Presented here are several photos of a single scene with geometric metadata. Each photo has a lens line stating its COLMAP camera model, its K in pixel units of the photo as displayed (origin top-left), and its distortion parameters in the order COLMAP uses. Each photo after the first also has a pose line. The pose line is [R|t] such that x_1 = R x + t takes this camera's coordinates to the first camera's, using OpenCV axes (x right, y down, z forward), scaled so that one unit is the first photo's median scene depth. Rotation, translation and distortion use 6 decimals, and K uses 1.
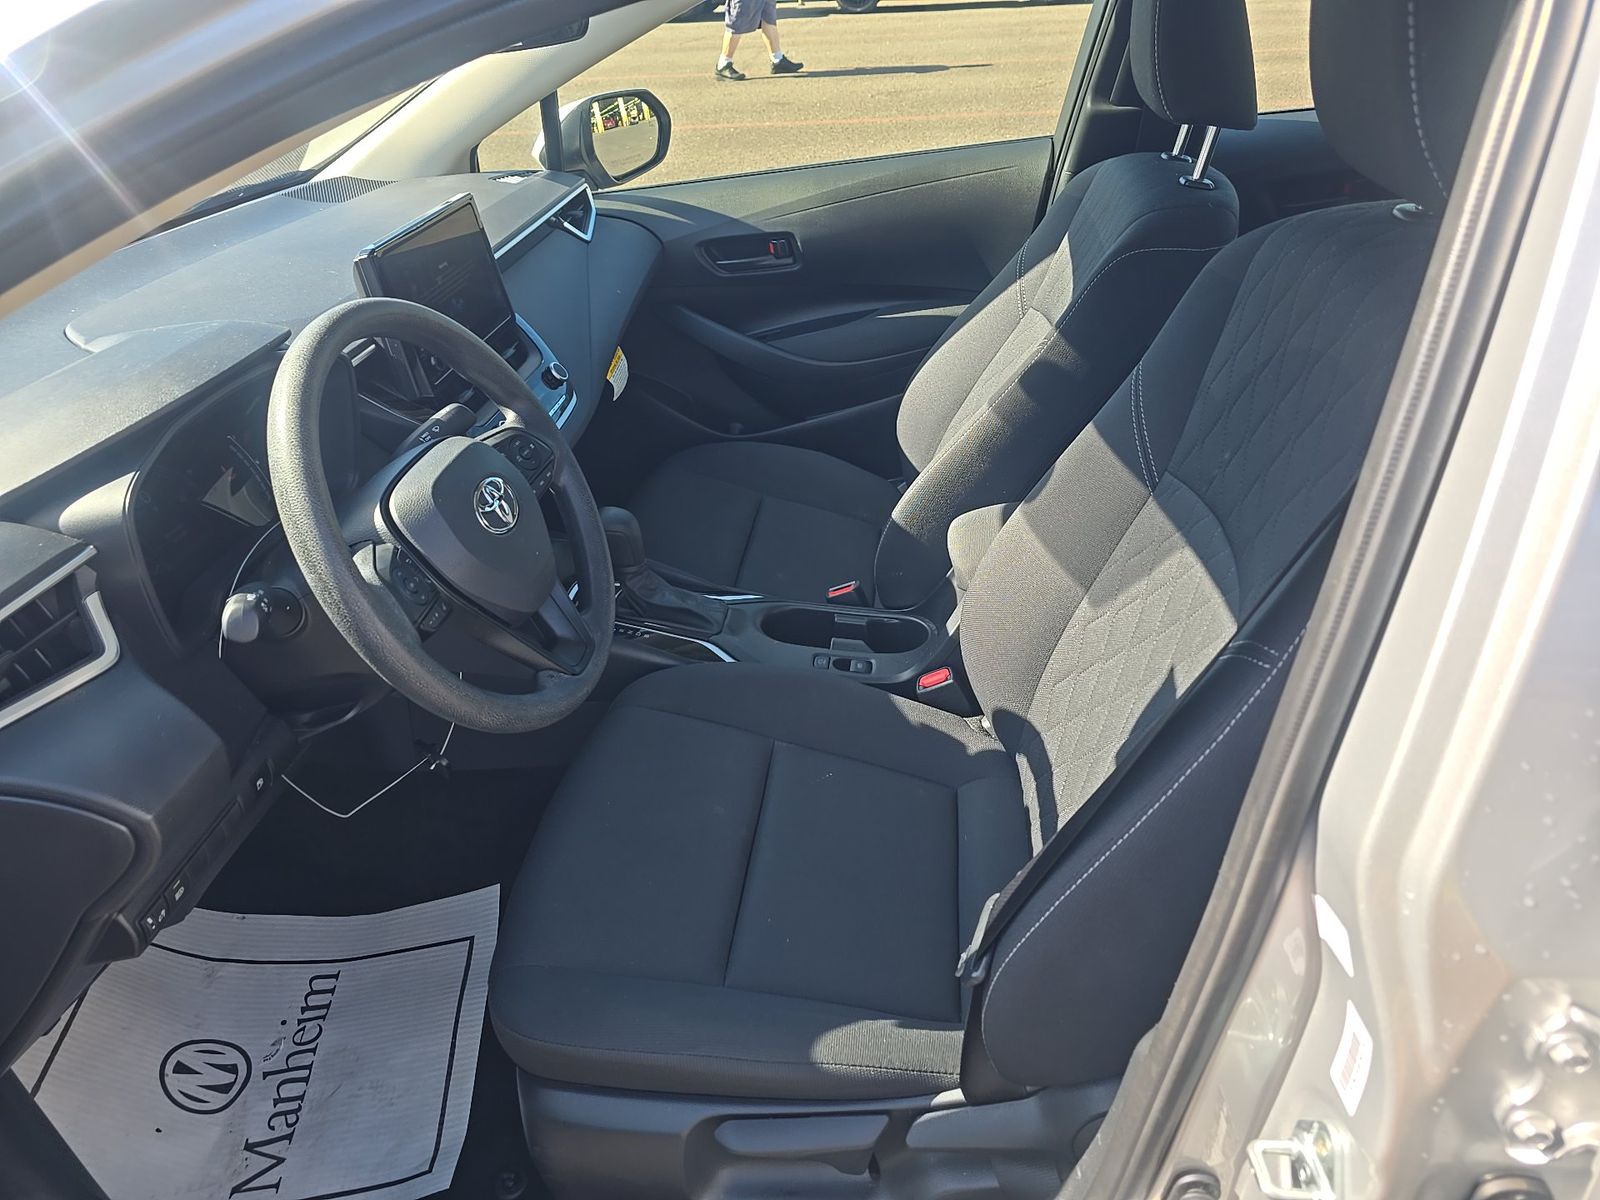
lens RADIAL K [[1072.0, 0, 800.0], [0, 1072.0, 600.0], [0, 0, 1]] dist [0.001026, 0.001023]
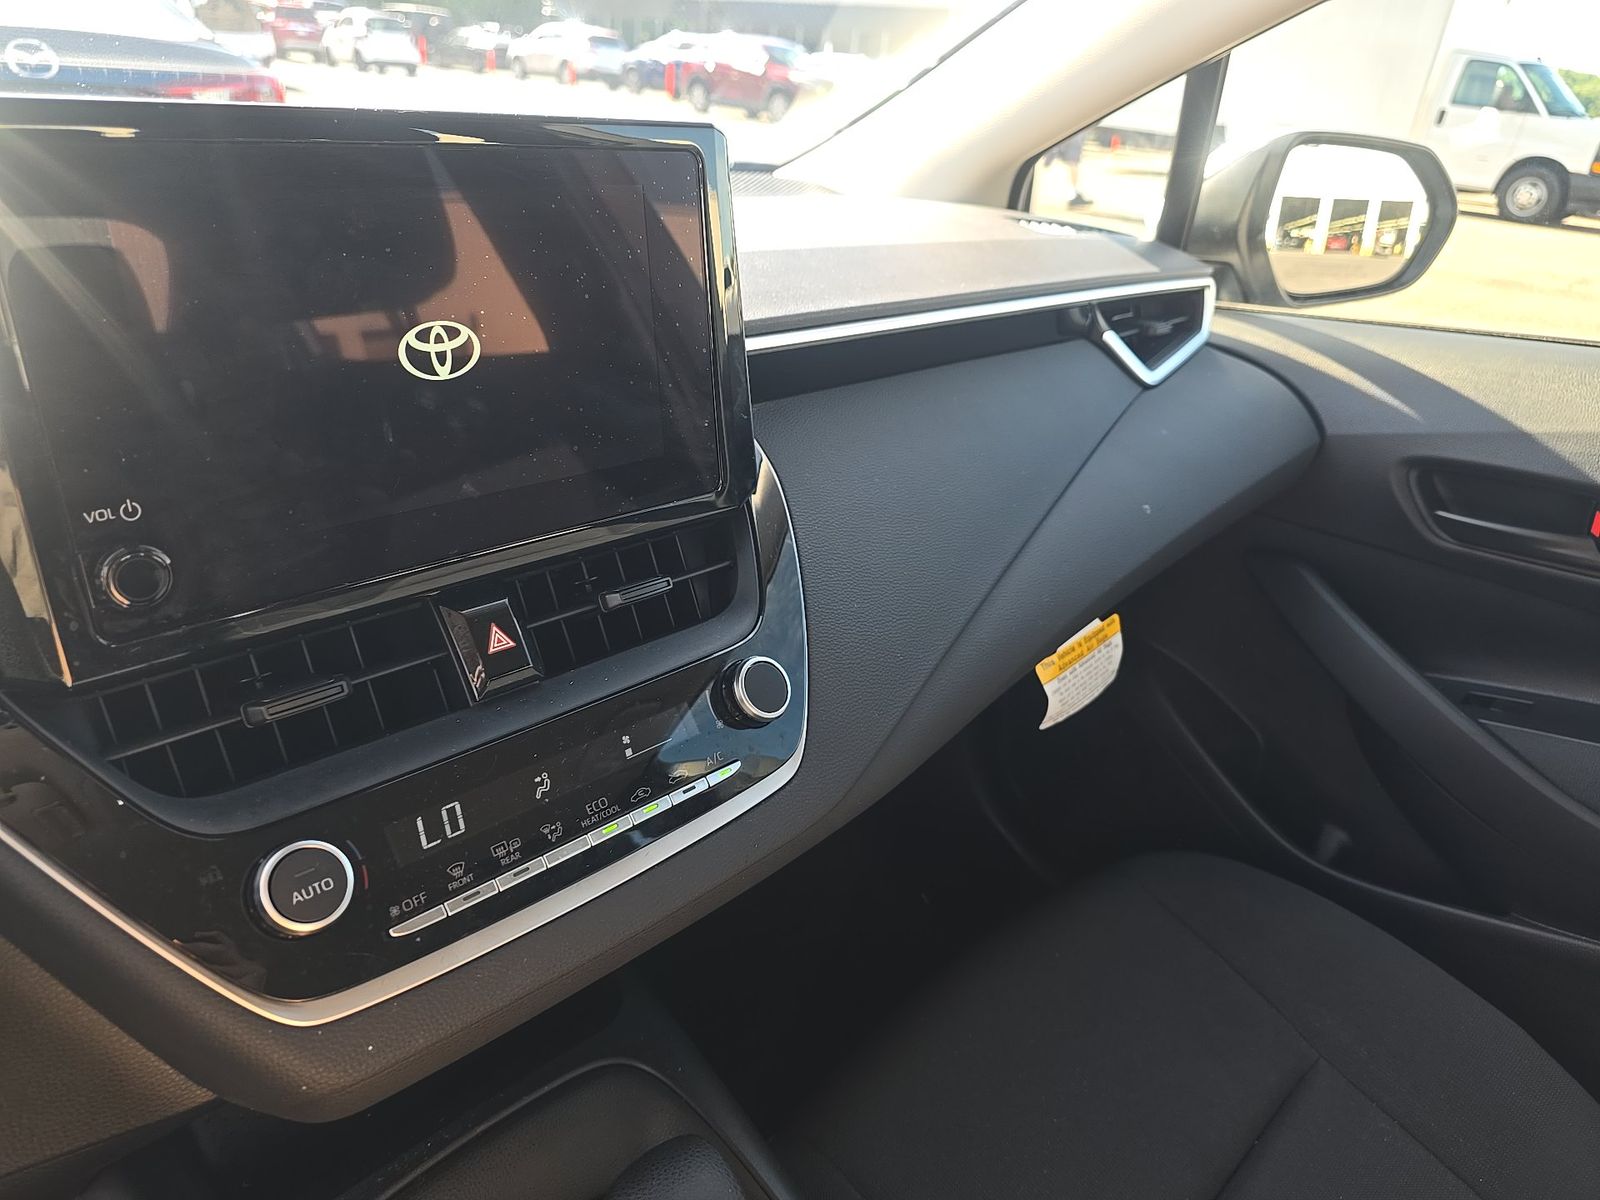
lens RADIAL K [[1072.0, 0, 800.0], [0, 1072.0, 600.0], [0, 0, 1]] dist [0.001026, 0.001023]
pose [[0.769545, 0.362285, -0.525880, -0.033834], [-0.425995, 0.904726, -0.000101, -0.171801], [0.475741, 0.224100, 0.850559, 0.512068]]
